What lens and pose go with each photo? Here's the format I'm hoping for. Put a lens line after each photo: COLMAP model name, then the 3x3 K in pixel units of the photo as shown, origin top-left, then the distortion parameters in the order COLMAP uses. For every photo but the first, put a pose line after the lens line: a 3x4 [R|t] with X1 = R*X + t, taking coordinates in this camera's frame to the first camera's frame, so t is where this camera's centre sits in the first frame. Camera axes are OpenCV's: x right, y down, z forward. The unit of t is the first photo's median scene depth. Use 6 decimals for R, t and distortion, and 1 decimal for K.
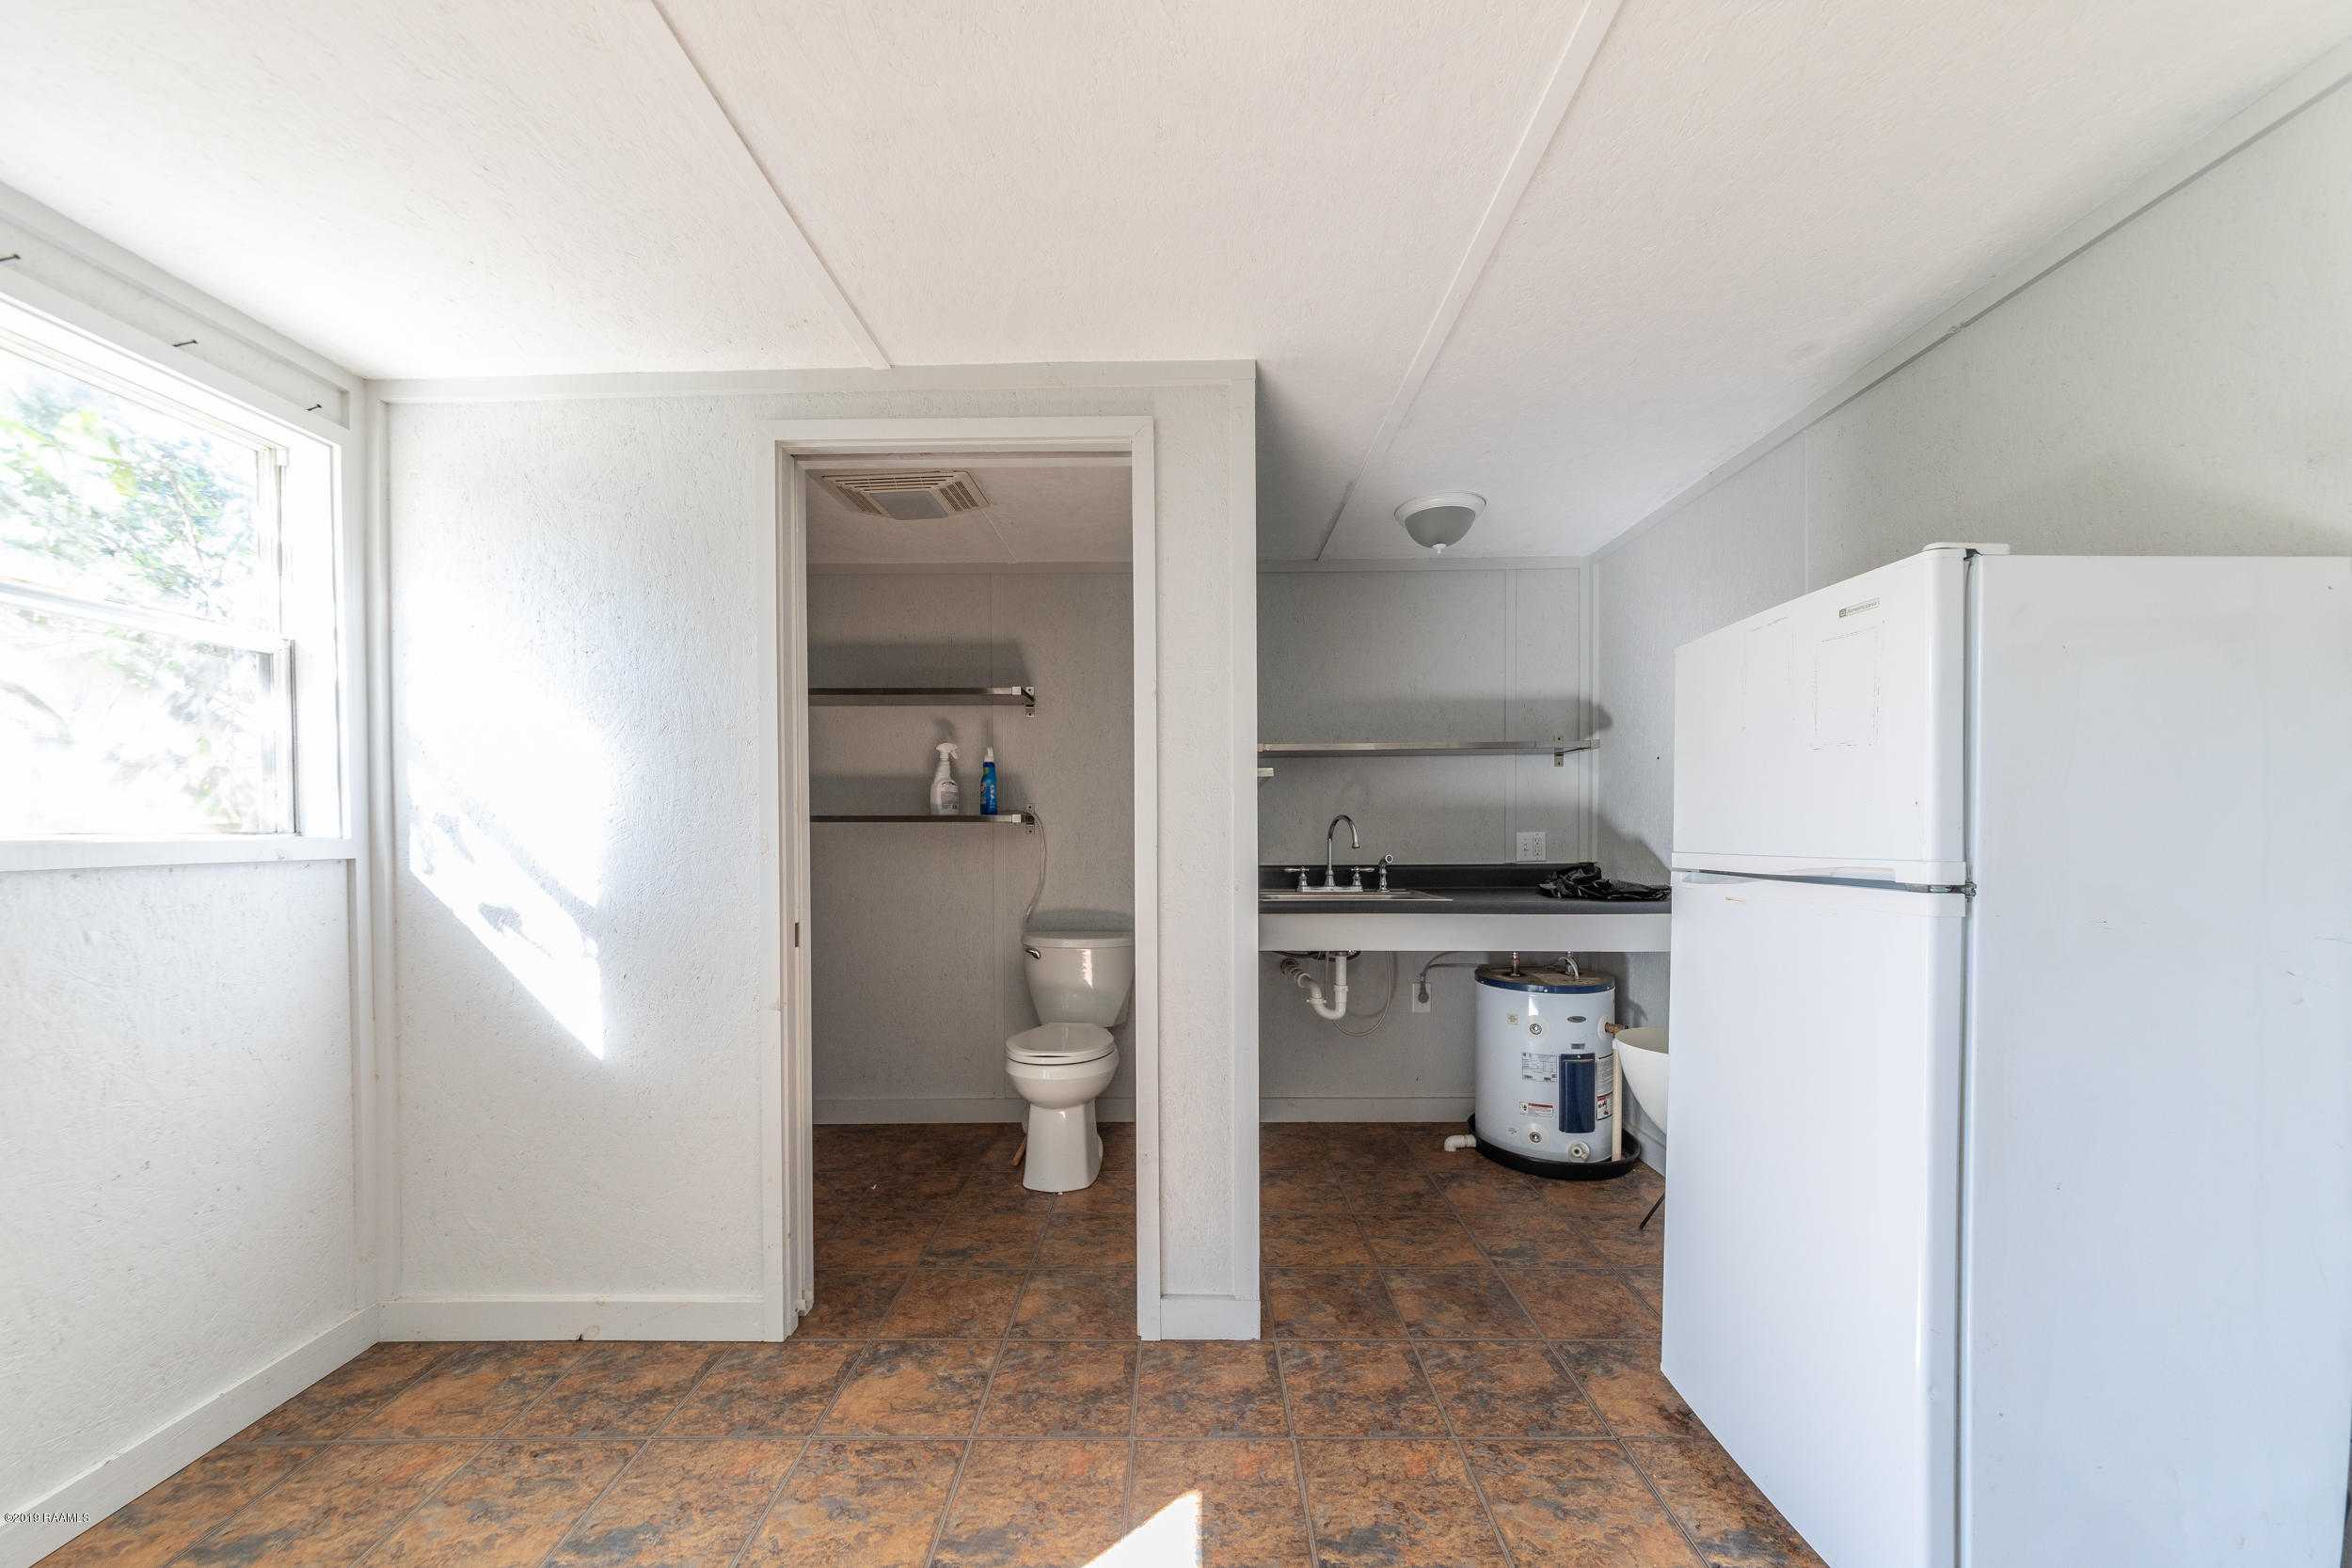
lens RADIAL K [[826.0, 0, 1170.7], [0, 826.0, 837.2], [0, 0, 1]] dist [0.002053, 0.000304]
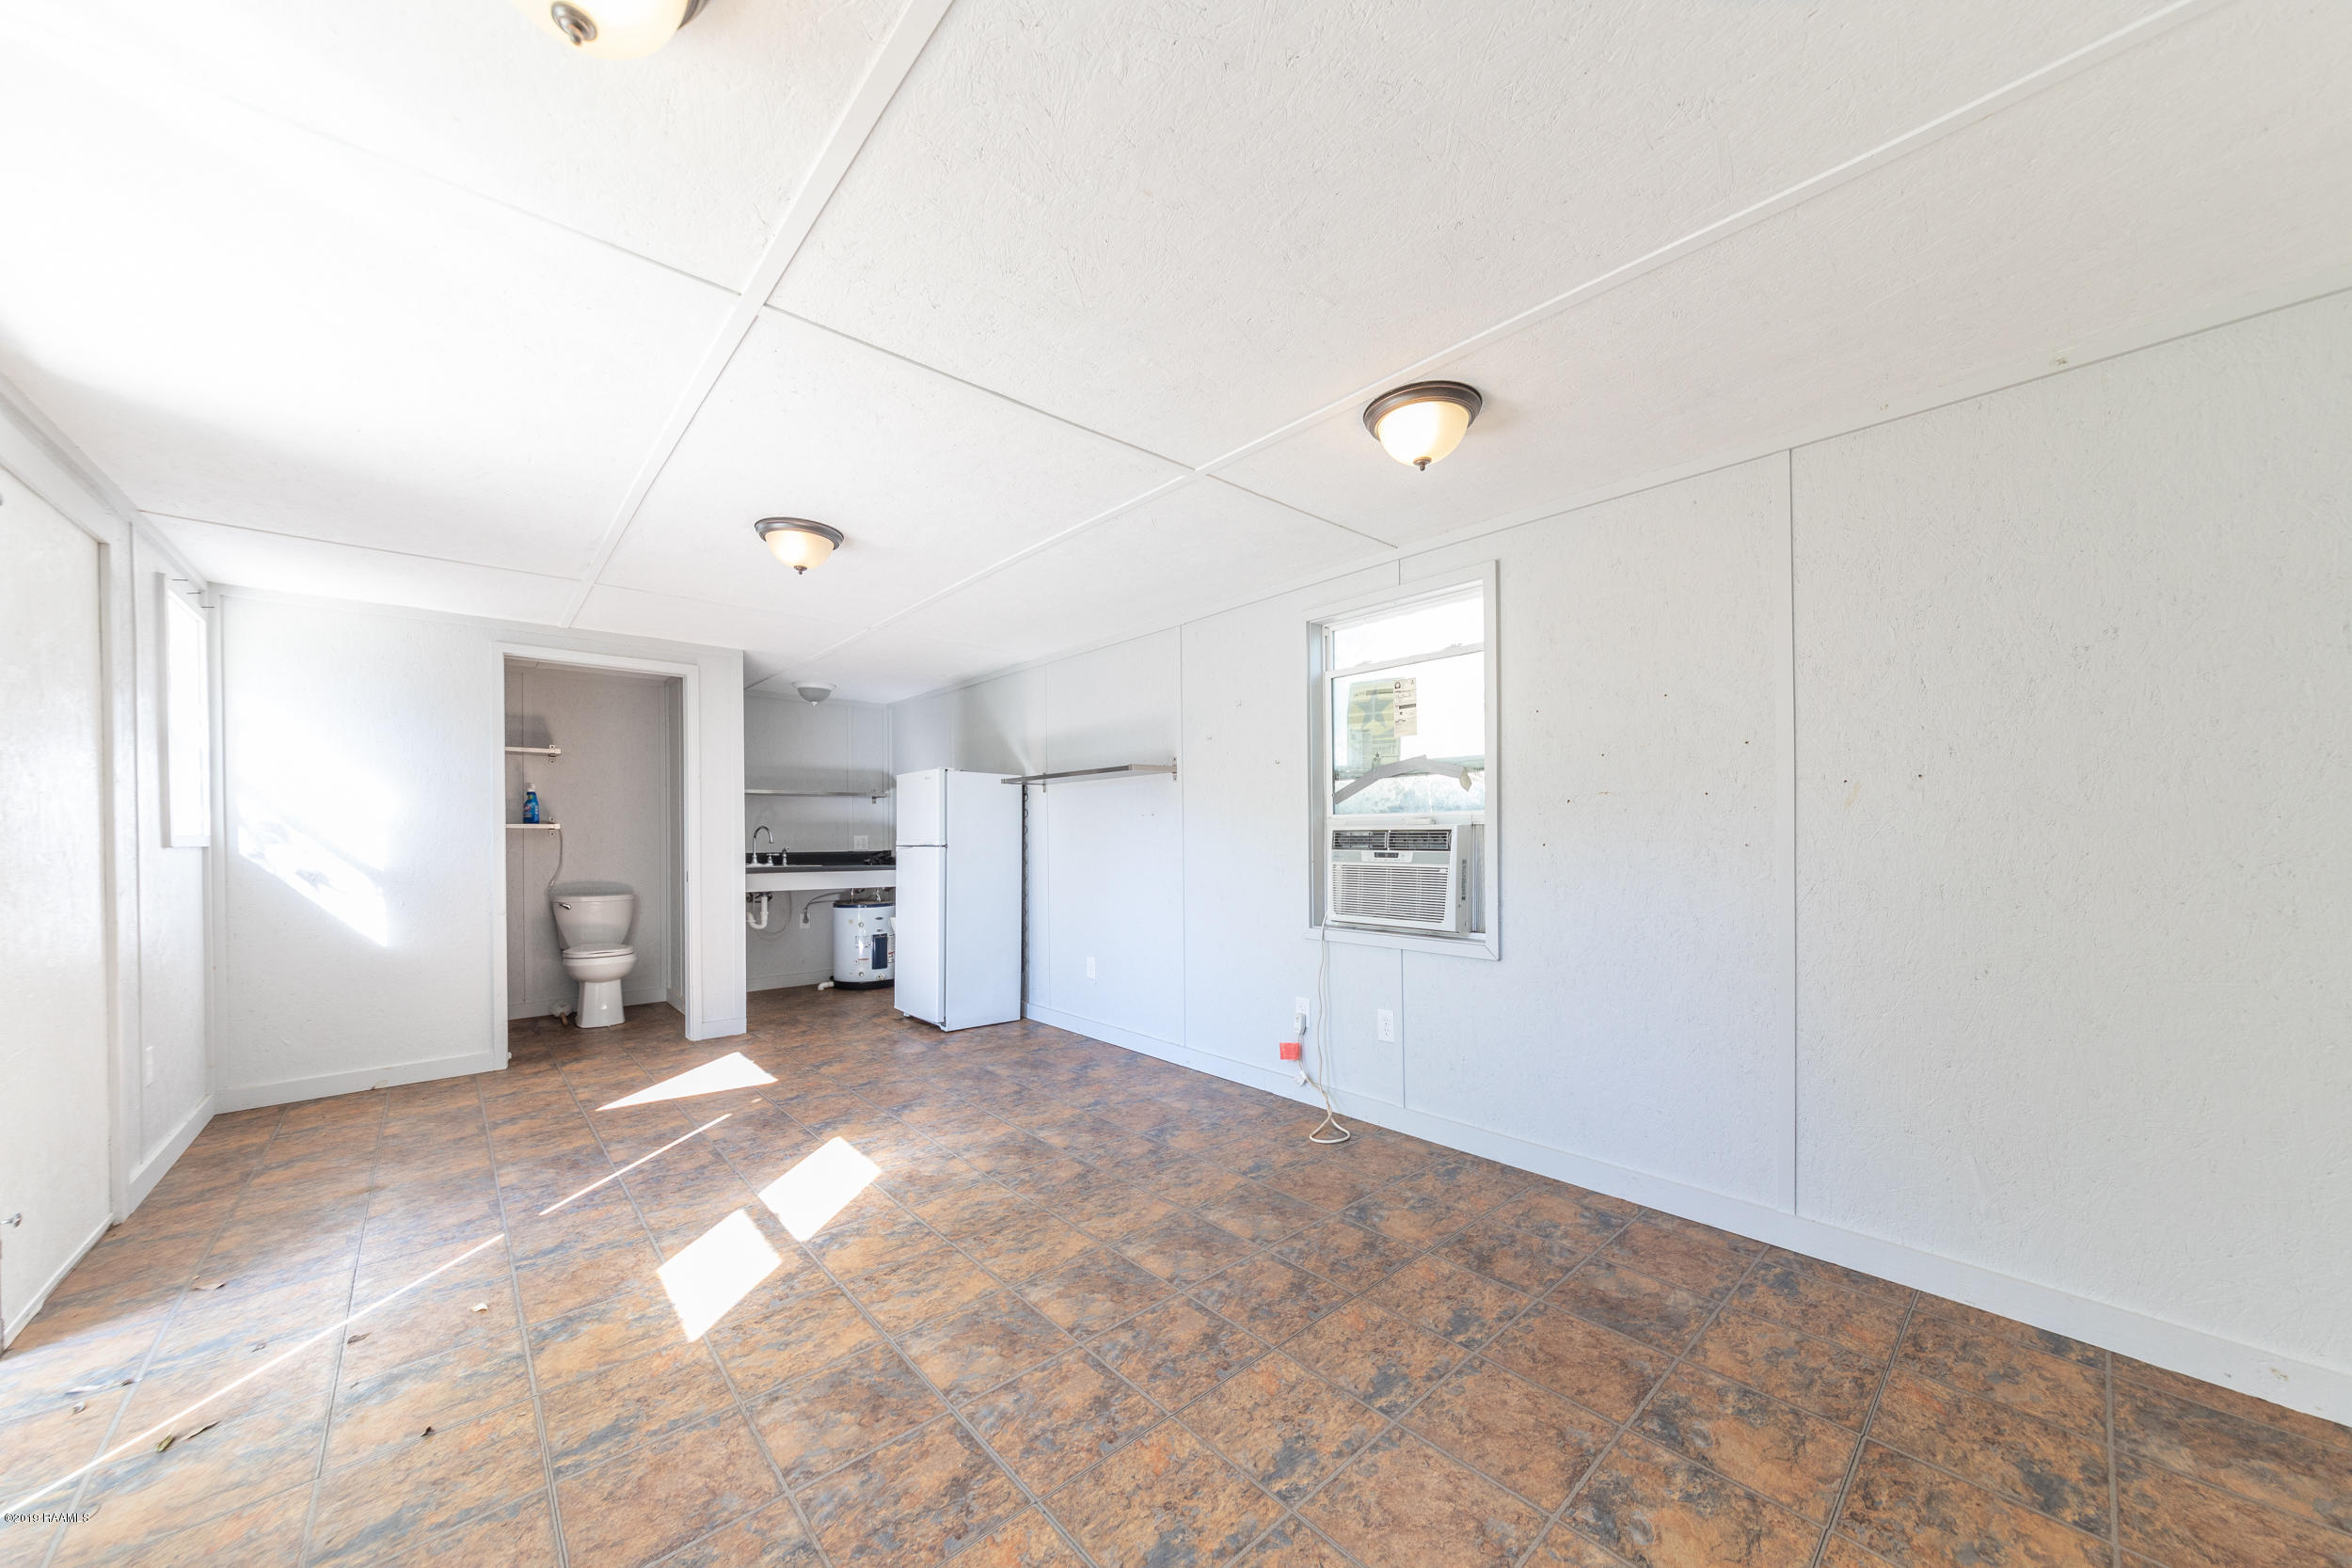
lens RADIAL K [[826.0, 0, 1170.5], [0, 826.0, 836.9], [0, 0, 1]] dist [0.002053, 0.000304]
pose [[0.739994, 0.000421, 0.672614, -0.431778], [0.005850, 0.999958, -0.007062, 0.019929], [-0.672588, 0.009161, 0.739960, -1.193599]]
